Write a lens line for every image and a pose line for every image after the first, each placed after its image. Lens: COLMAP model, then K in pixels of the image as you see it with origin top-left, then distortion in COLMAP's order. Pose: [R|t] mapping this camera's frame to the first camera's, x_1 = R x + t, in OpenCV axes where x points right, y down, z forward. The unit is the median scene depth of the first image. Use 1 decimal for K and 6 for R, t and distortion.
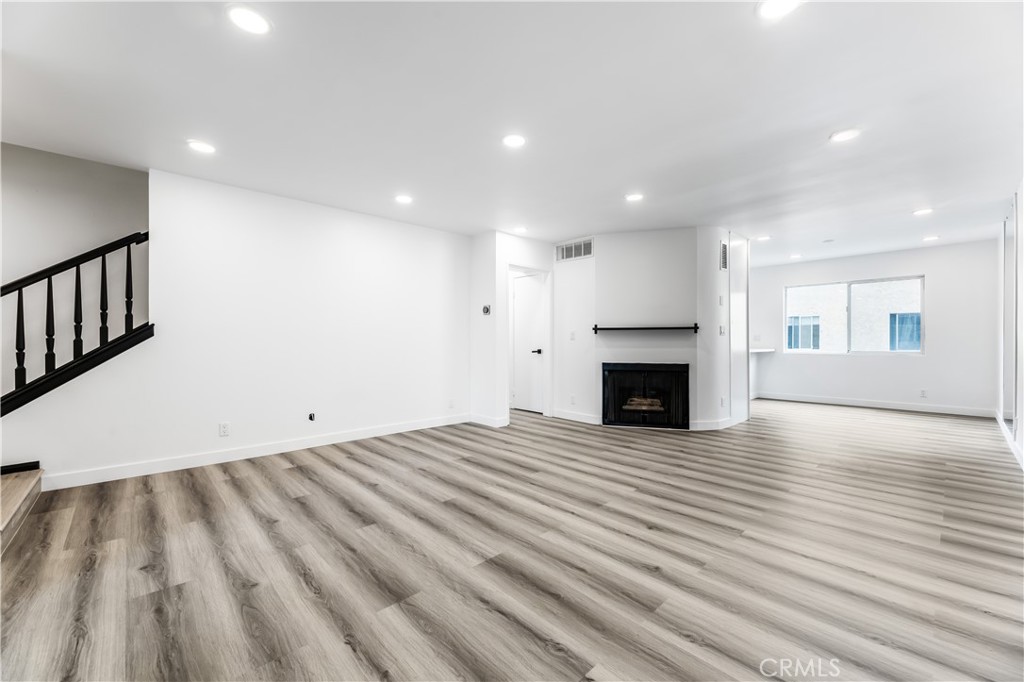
lens RADIAL K [[404.1, 0, 518.2], [0, 404.1, 342.0], [0, 0, 1]] dist [-0.000682, 0.000152]
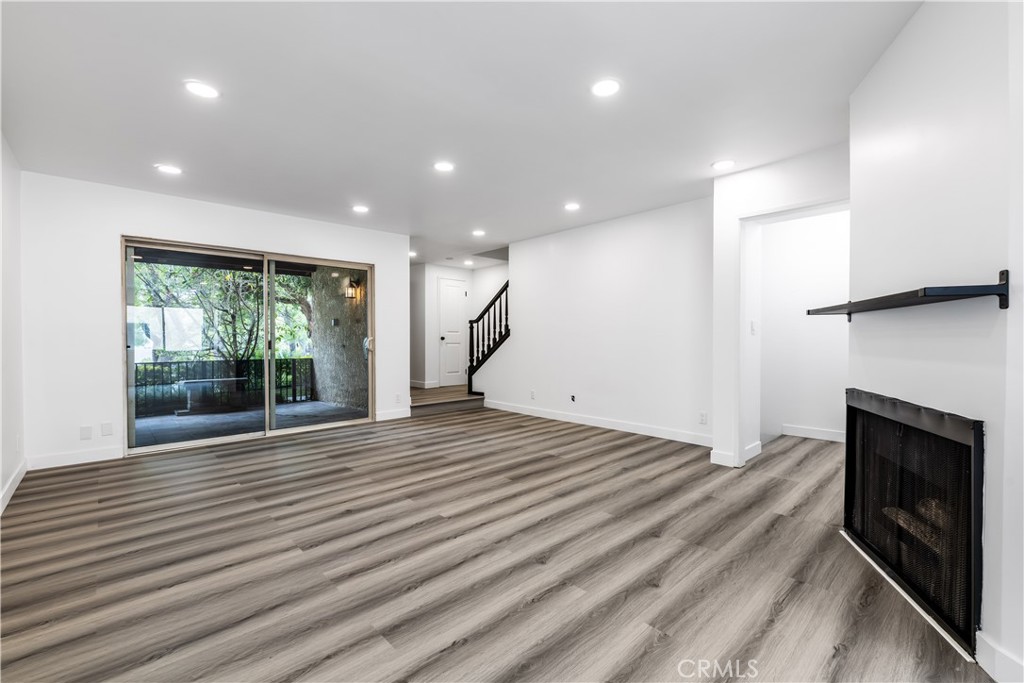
lens RADIAL K [[446.3, 0, 529.3], [0, 446.3, 340.6], [0, 0, 1]] dist [0.000407, 0.000061]
pose [[0.016653, 0.006573, -0.999840, 1.184847], [0.000106, 0.999978, 0.006576, -0.006117], [0.999861, -0.000216, 0.016652, 1.130682]]
